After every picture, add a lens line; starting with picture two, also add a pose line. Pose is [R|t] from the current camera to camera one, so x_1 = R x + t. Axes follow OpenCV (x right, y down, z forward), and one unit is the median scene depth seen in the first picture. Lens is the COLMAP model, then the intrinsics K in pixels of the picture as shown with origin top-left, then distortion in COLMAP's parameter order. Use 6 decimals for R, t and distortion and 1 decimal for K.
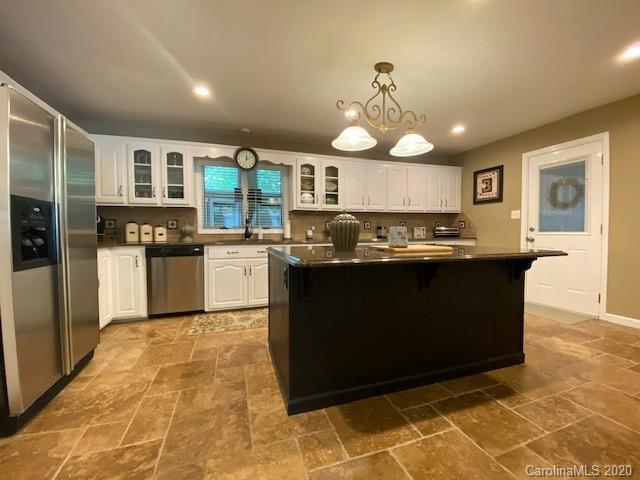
lens RADIAL K [[258.7, 0, 317.8], [0, 258.7, 239.7], [0, 0, 1]] dist [0.031150, -0.025385]
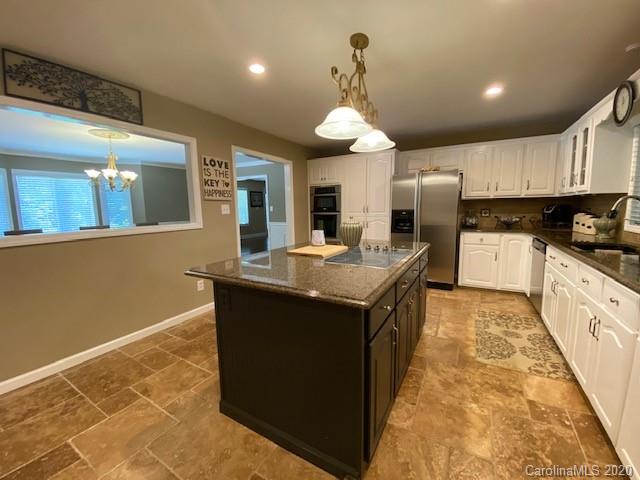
lens RADIAL K [[258.7, 0, 317.8], [0, 258.7, 239.7], [0, 0, 1]] dist [0.031150, -0.025385]
pose [[-0.747642, 0.103710, -0.655954, 0.832965], [0.003830, 0.988388, 0.151904, -0.145765], [0.664091, 0.111057, -0.739357, 1.392498]]
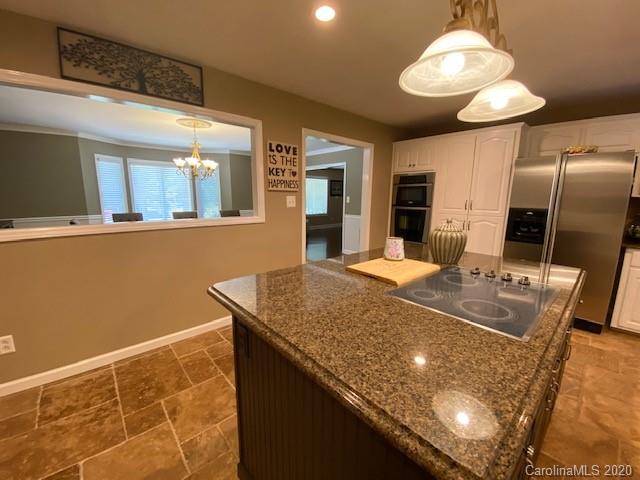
lens RADIAL K [[258.7, 0, 317.8], [0, 258.7, 239.7], [0, 0, 1]] dist [0.031150, -0.025385]
pose [[-0.918818, 0.065890, -0.389143, 0.655566], [-0.013450, 0.980167, 0.197718, -0.163730], [0.394452, 0.186901, -0.899708, 1.218220]]
